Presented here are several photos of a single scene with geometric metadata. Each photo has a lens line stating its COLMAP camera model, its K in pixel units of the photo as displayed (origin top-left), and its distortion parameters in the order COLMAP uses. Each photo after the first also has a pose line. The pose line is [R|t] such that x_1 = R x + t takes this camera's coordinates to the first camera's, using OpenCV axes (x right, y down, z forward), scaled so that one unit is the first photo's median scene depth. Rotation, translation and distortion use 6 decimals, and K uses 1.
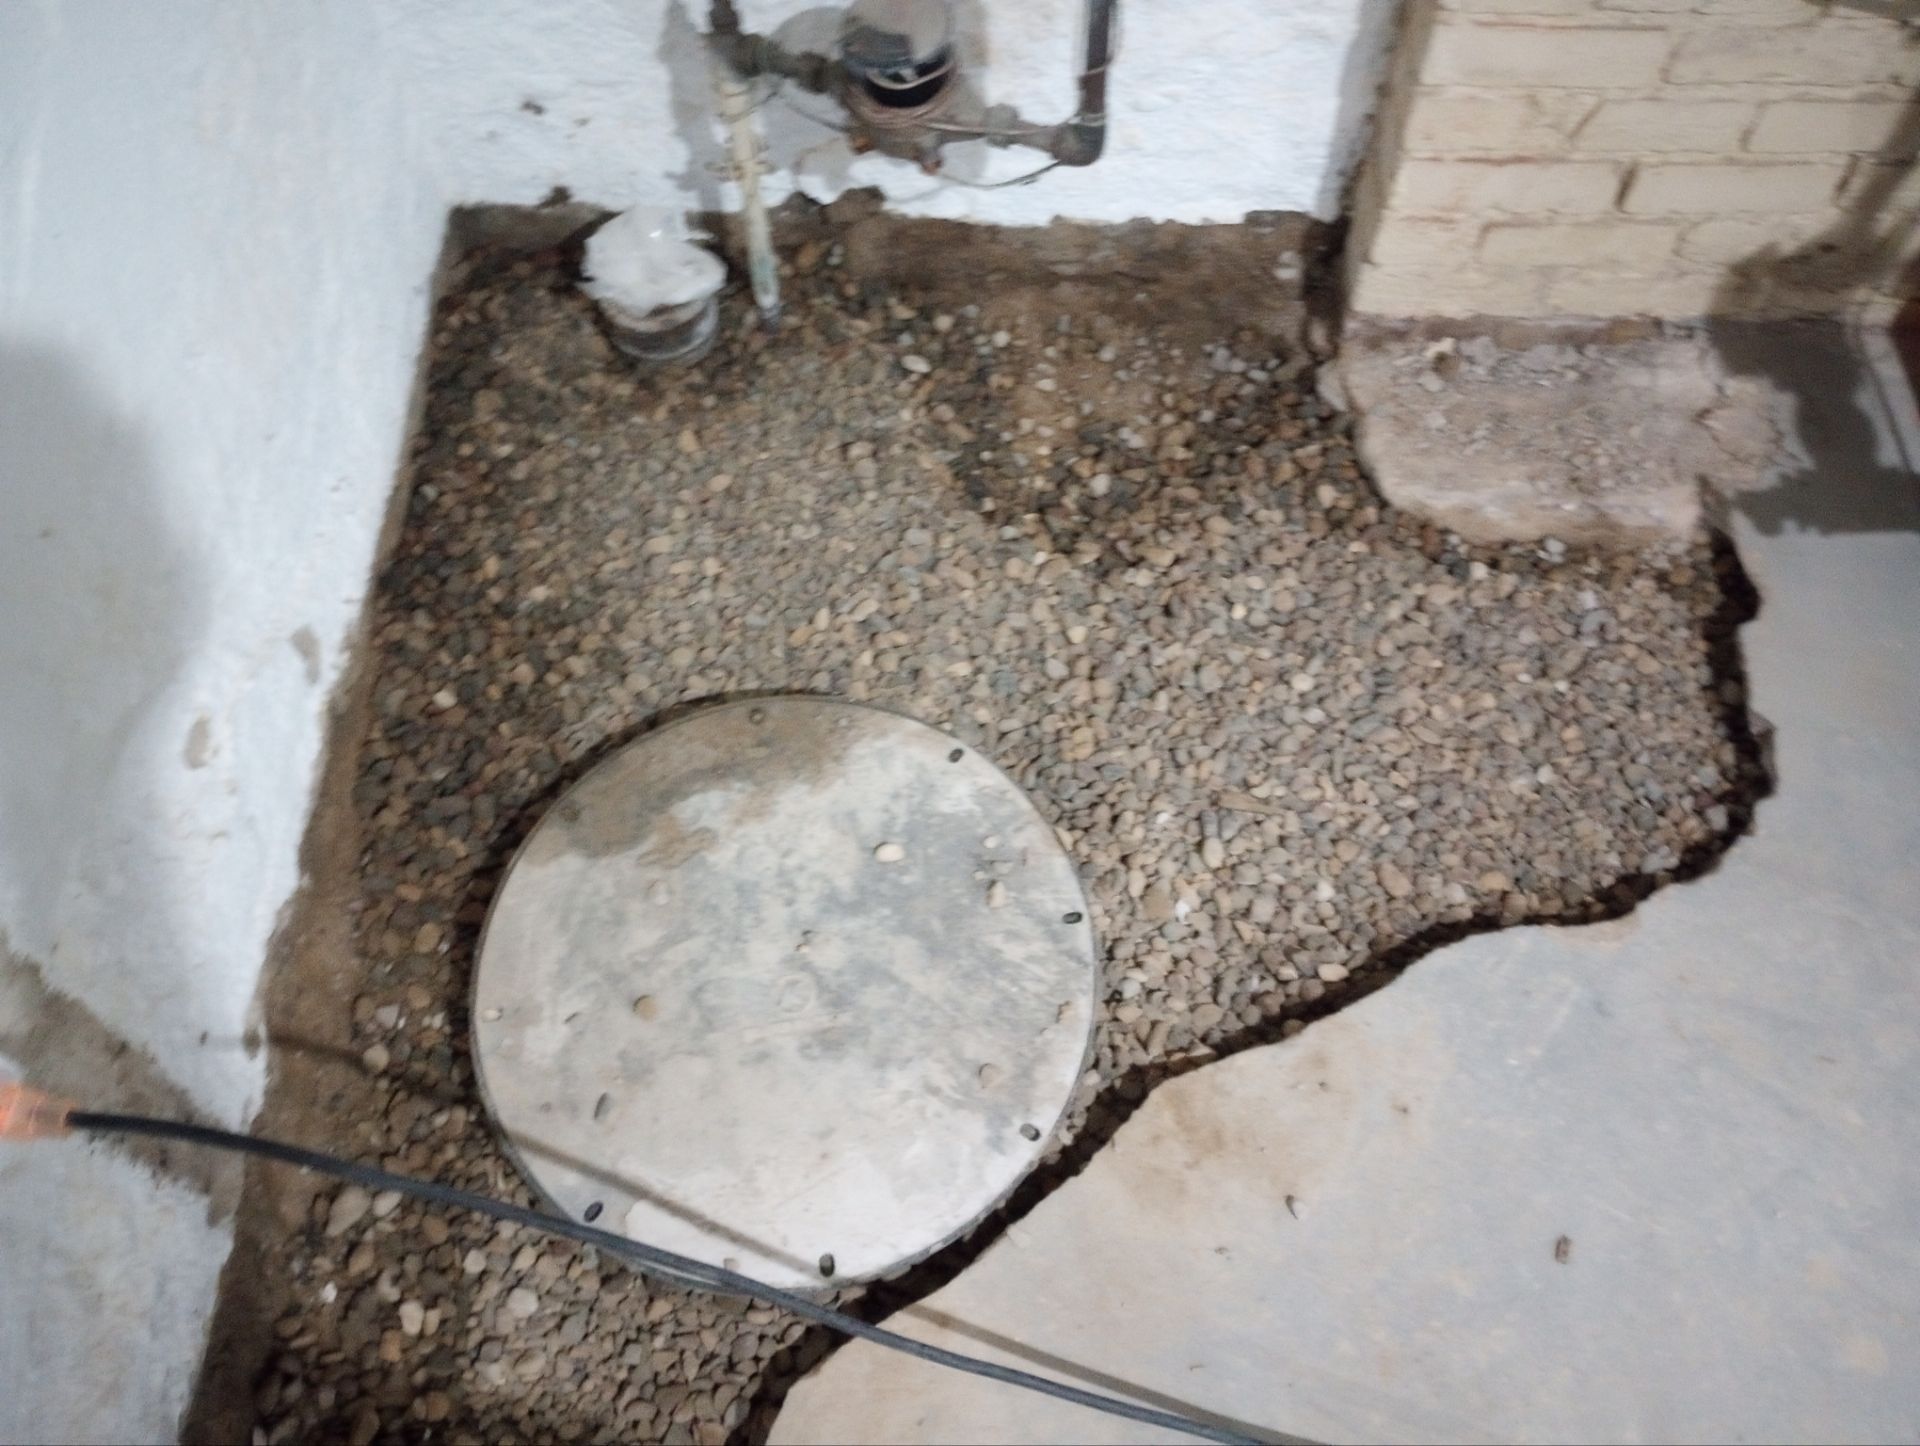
lens RADIAL K [[1576.1, 0, 964.3], [0, 1576.1, 718.8], [0, 0, 1]] dist [0.075290, -0.107329]
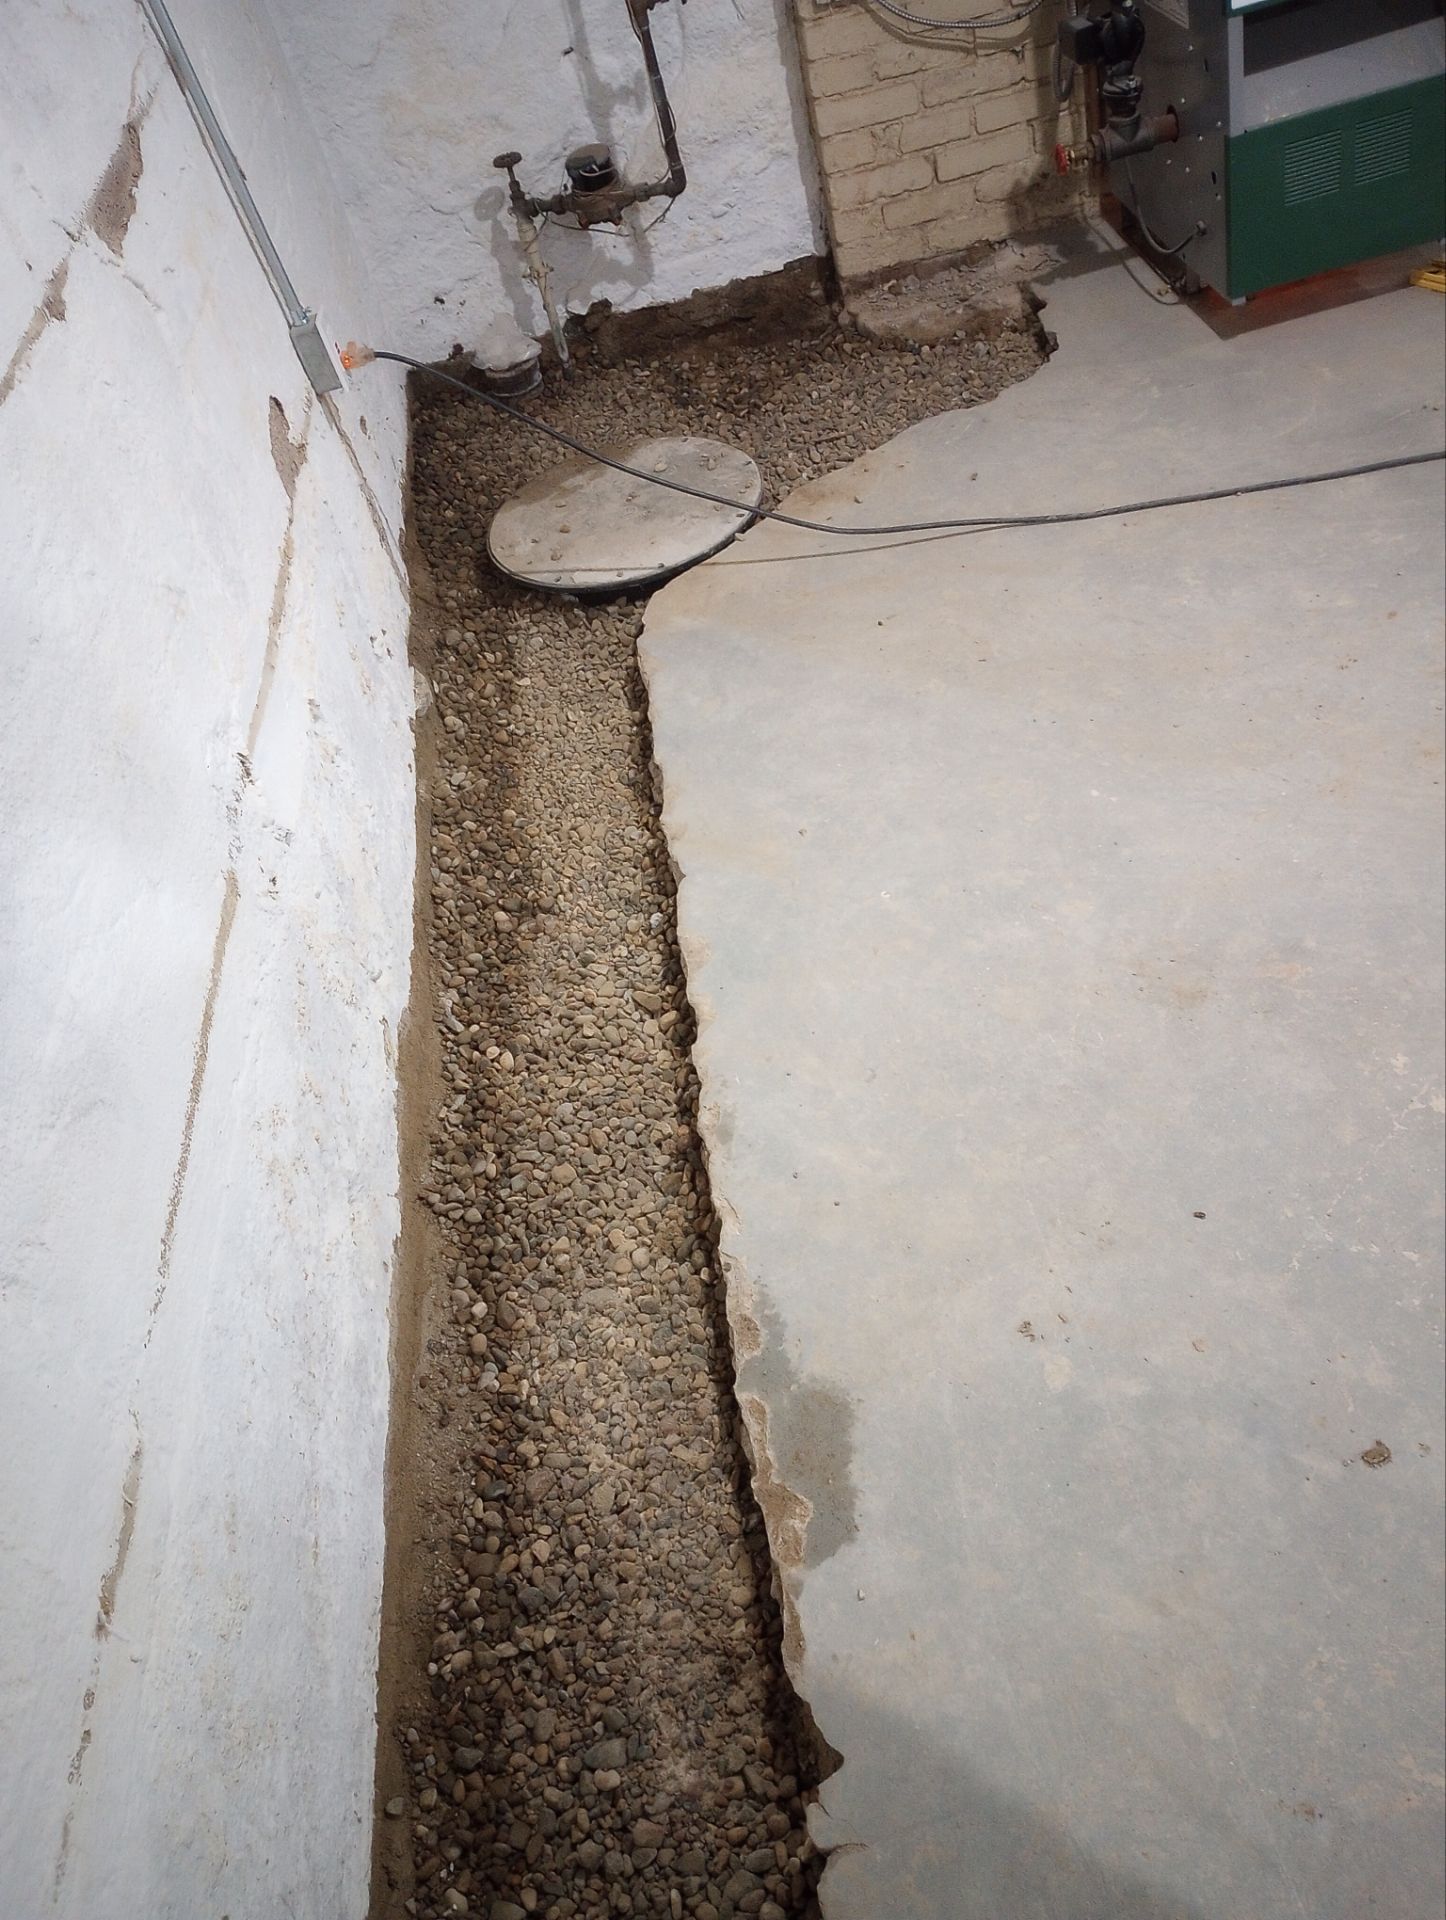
lens RADIAL K [[1576.1, 0, 723.0], [0, 1576.1, 960.0], [0, 0, 1]] dist [0.075290, -0.107329]
pose [[0.968730, -0.244318, -0.043245, -0.028707], [0.221145, 0.929238, -0.295994, 1.139365], [0.112501, 0.277175, 0.954210, -0.732123]]
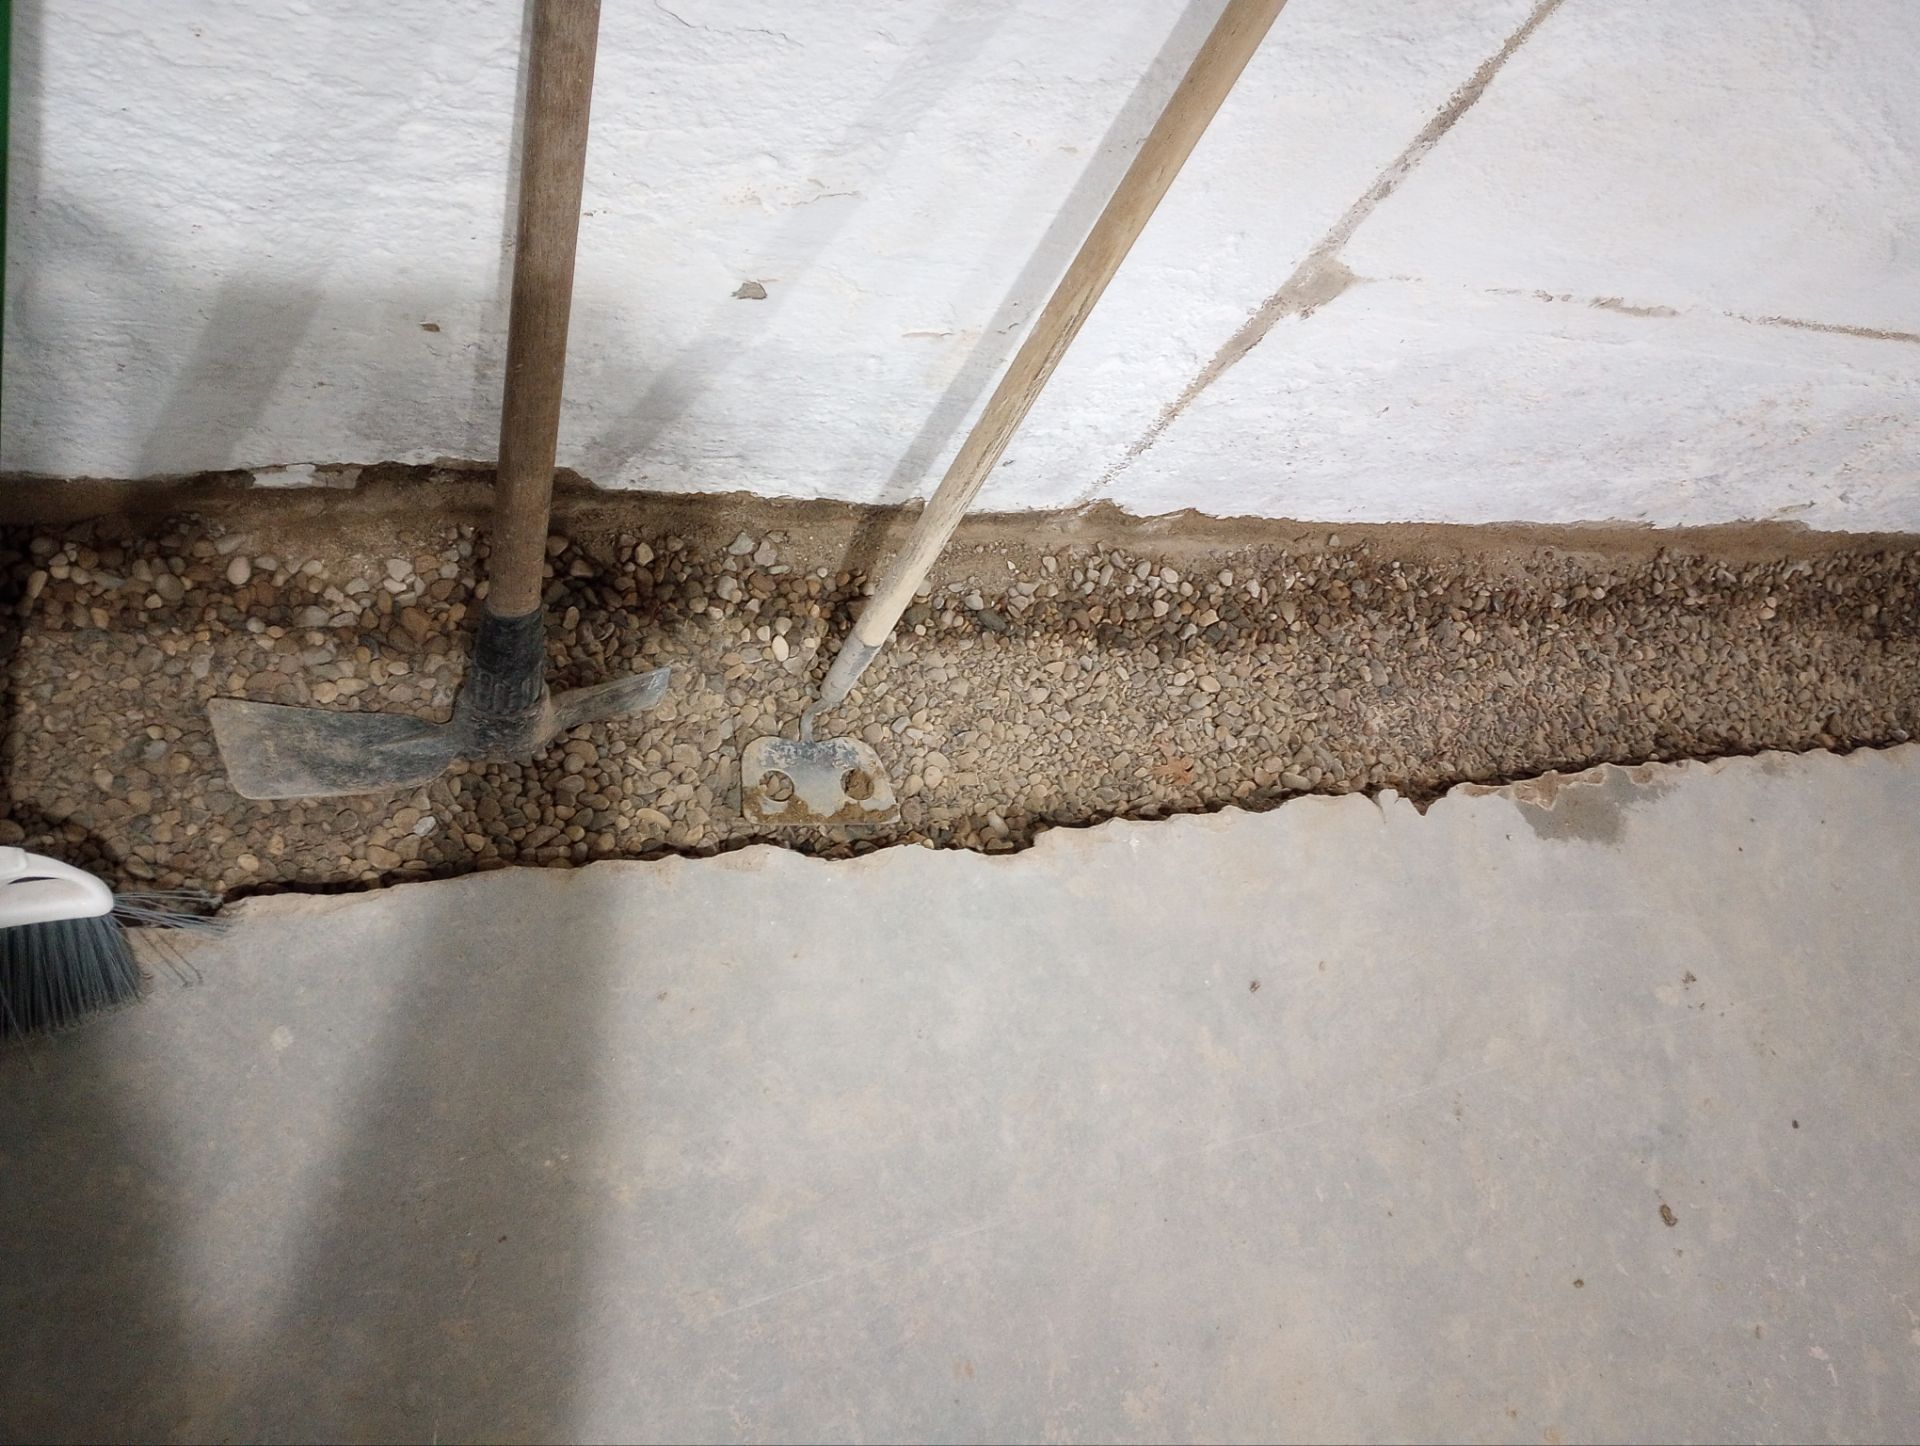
lens RADIAL K [[1576.1, 0, 964.3], [0, 1576.1, 718.8], [0, 0, 1]] dist [0.075290, -0.107329]
pose [[0.246157, 0.919710, -0.305842, 0.125924], [-0.967952, 0.249473, -0.028857, 1.701788], [0.049760, 0.303144, 0.951645, -1.046263]]
